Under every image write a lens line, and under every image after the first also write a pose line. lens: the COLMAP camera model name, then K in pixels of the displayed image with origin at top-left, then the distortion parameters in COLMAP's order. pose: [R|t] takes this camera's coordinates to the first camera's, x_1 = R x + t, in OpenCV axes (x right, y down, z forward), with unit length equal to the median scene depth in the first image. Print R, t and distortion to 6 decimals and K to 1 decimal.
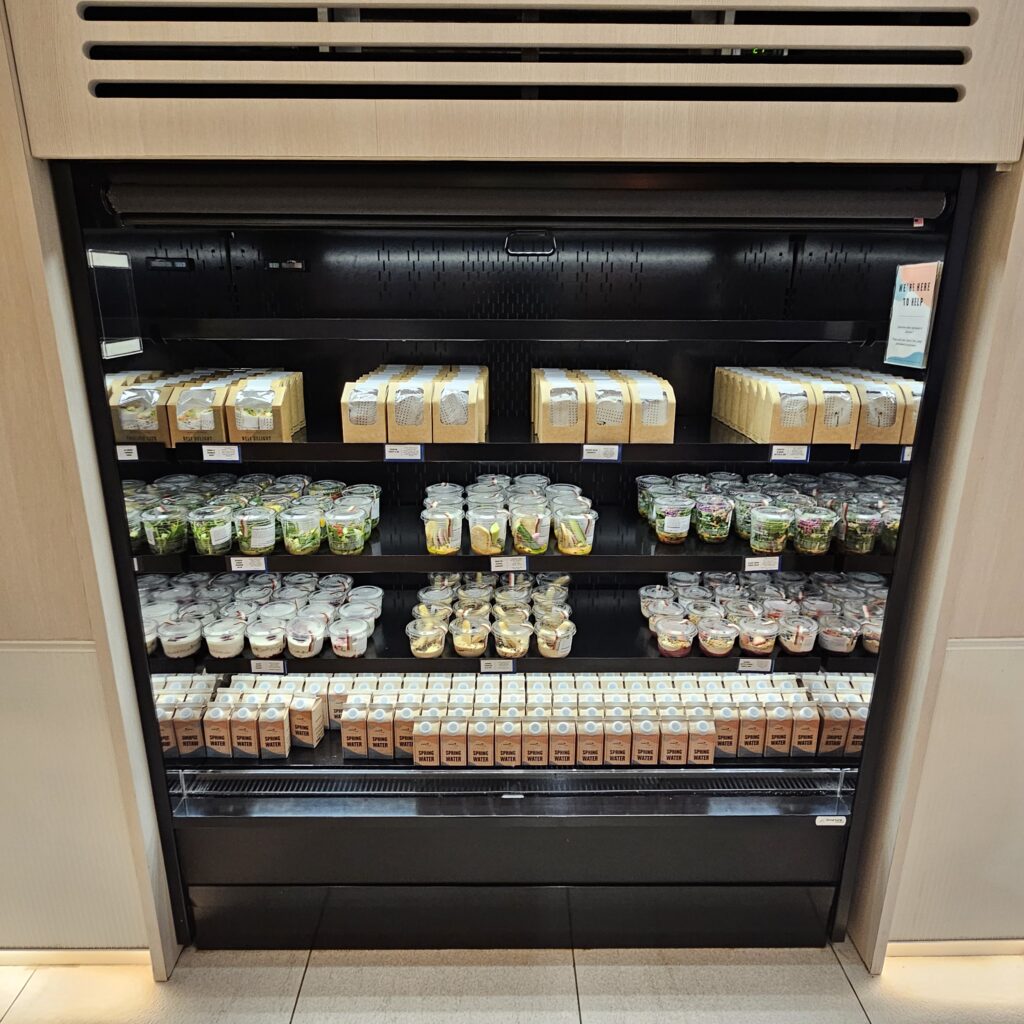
lens RADIAL K [[696.5, 0, 510.9], [0, 696.5, 509.8], [0, 0, 1]] dist [0.001568, 0.002849]
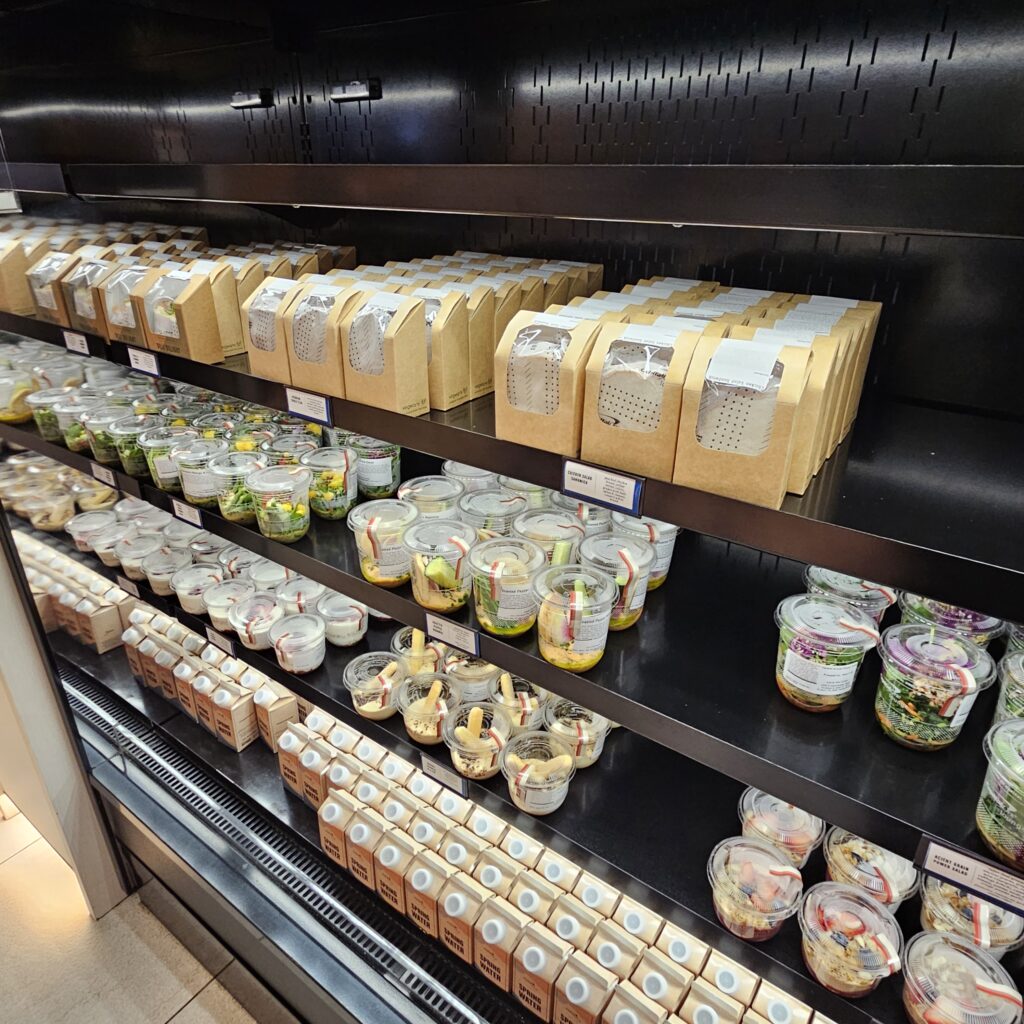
lens RADIAL K [[696.5, 0, 511.2], [0, 696.5, 512.7], [0, 0, 1]] dist [0.001568, 0.002849]
pose [[0.801809, 0.262932, -0.536628, 0.327237], [-0.174978, 0.961943, 0.209879, -0.149185], [0.571389, -0.074385, 0.817301, 0.604600]]
